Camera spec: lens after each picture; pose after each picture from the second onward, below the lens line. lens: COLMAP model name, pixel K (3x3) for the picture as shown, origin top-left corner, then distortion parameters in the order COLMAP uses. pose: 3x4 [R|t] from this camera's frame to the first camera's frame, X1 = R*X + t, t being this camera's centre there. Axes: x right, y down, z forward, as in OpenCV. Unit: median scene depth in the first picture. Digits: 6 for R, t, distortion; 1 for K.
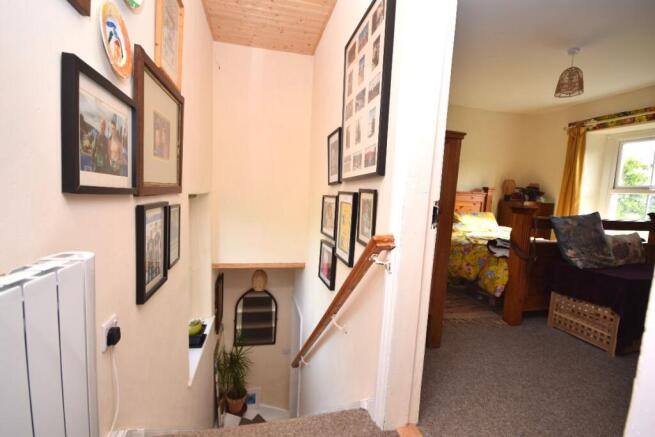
lens RADIAL K [[293.9, 0, 327.4], [0, 293.9, 224.0], [0, 0, 1]] dist [0.001638, -0.009530]
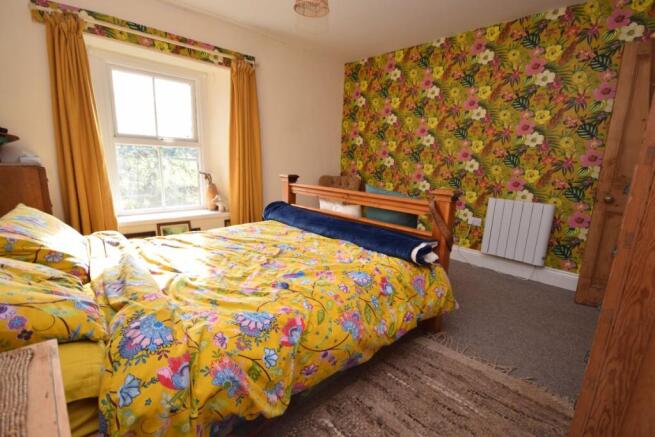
lens RADIAL K [[293.9, 0, 327.4], [0, 293.9, 224.0], [0, 0, 1]] dist [0.001638, -0.009530]
pose [[-0.498018, -0.257665, 0.828001, 0.160671], [0.028438, 0.949469, 0.312569, -0.181237], [-0.866700, 0.179212, -0.465526, 1.263912]]
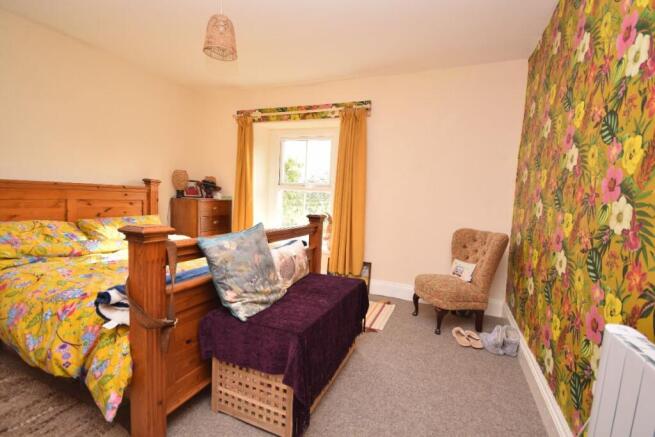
lens RADIAL K [[293.9, 0, 327.4], [0, 293.9, 224.0], [0, 0, 1]] dist [0.001638, -0.009530]
pose [[0.602757, -0.091586, 0.792651, 0.364291], [0.057977, 0.995792, 0.070970, -0.068914], [-0.795816, 0.003178, 0.605531, 0.348453]]
